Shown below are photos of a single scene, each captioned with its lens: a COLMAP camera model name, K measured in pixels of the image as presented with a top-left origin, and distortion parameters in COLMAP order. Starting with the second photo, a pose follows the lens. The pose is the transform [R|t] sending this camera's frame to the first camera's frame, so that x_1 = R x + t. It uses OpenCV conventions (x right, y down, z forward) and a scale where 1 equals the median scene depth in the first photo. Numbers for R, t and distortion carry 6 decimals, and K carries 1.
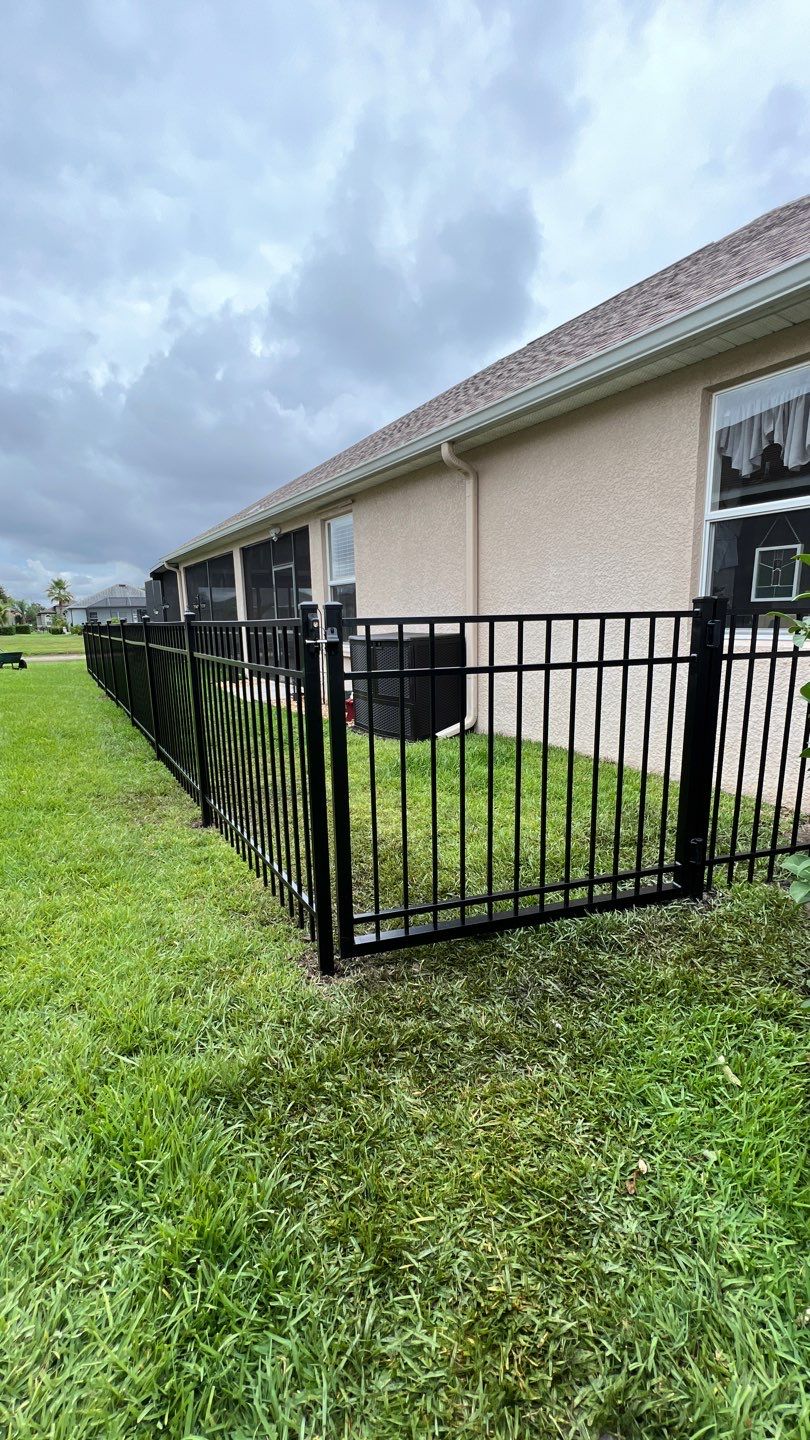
lens RADIAL K [[591.9, 0, 403.3], [0, 591.9, 739.0], [0, 0, 1]] dist [-0.001533, -0.000066]
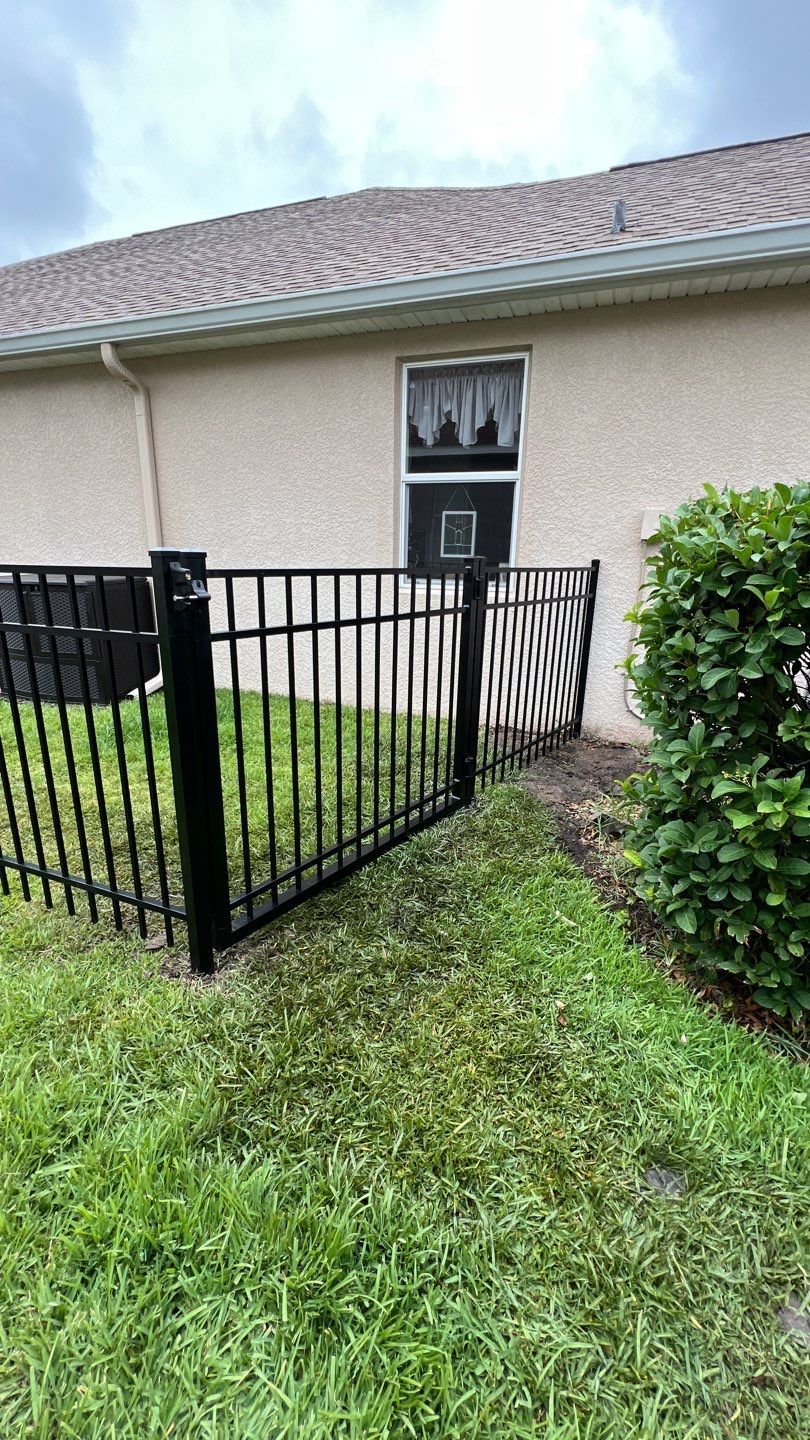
lens RADIAL K [[591.9, 0, 403.3], [0, 591.9, 739.0], [0, 0, 1]] dist [-0.001533, -0.000066]
pose [[0.787645, -0.146434, 0.598476, -0.251301], [0.087587, 0.988093, 0.126493, -0.027094], [-0.609873, -0.047213, 0.791092, 0.084833]]
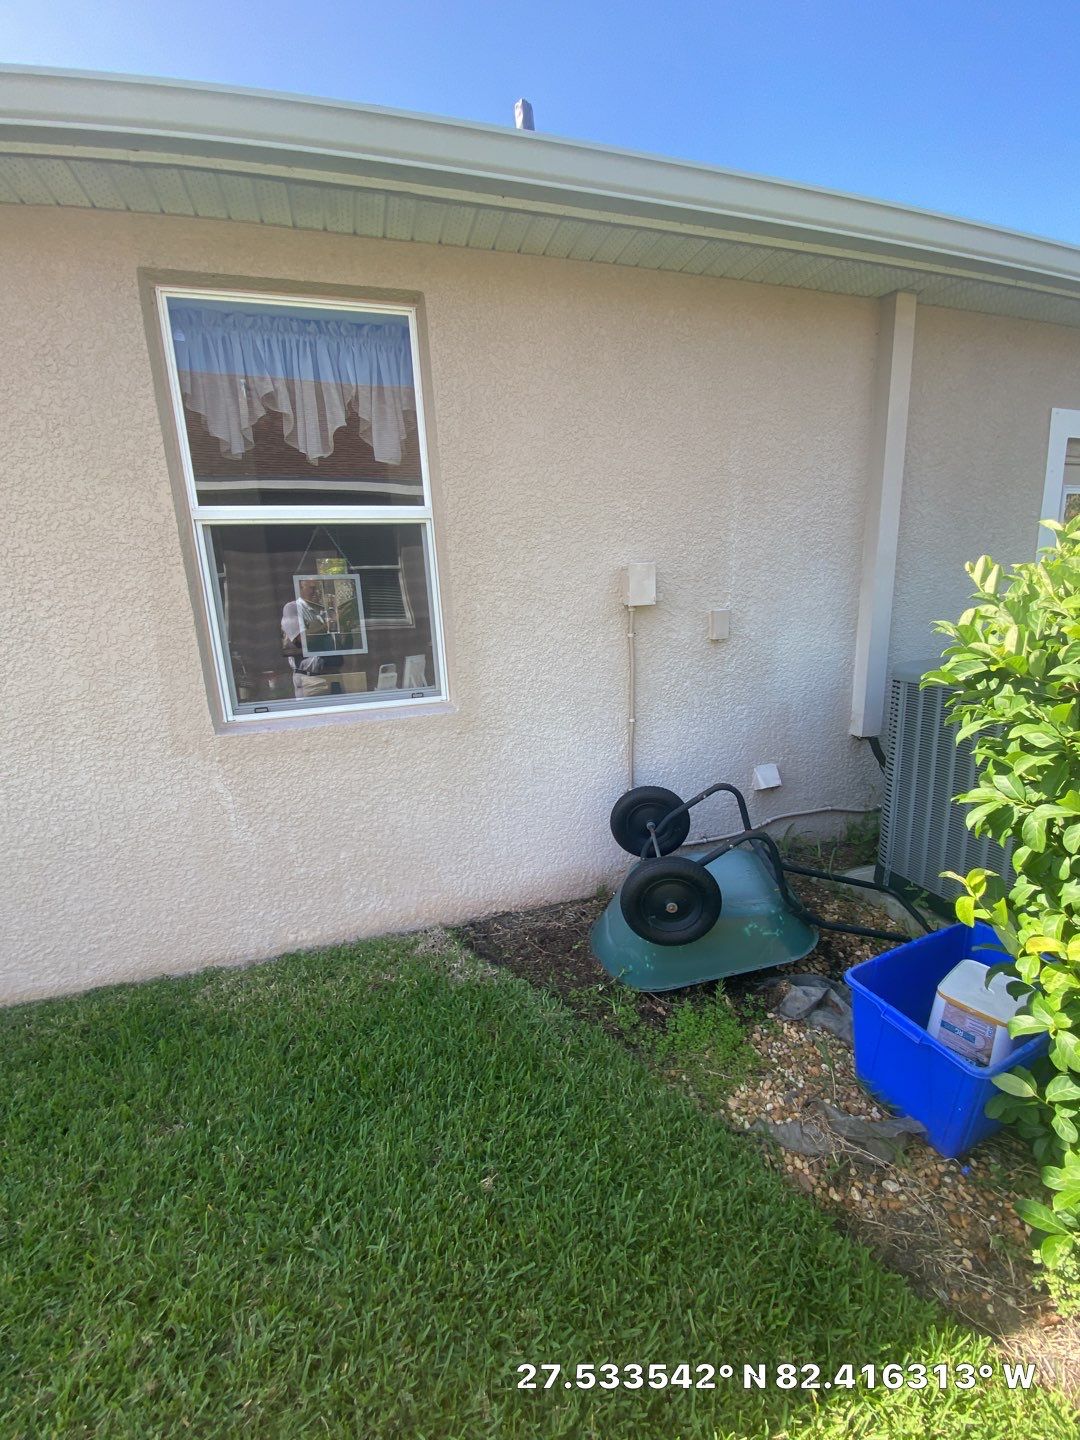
lens RADIAL K [[583.6, 0, 540.0], [0, 583.6, 720.0], [0, 0, 1]] dist [0.003876, -0.014370]
pose [[0.258372, -0.198223, 0.945490, 0.044953], [0.235472, 0.962125, 0.137364, -0.200881], [-0.936908, 0.187146, 0.295262, 0.606296]]
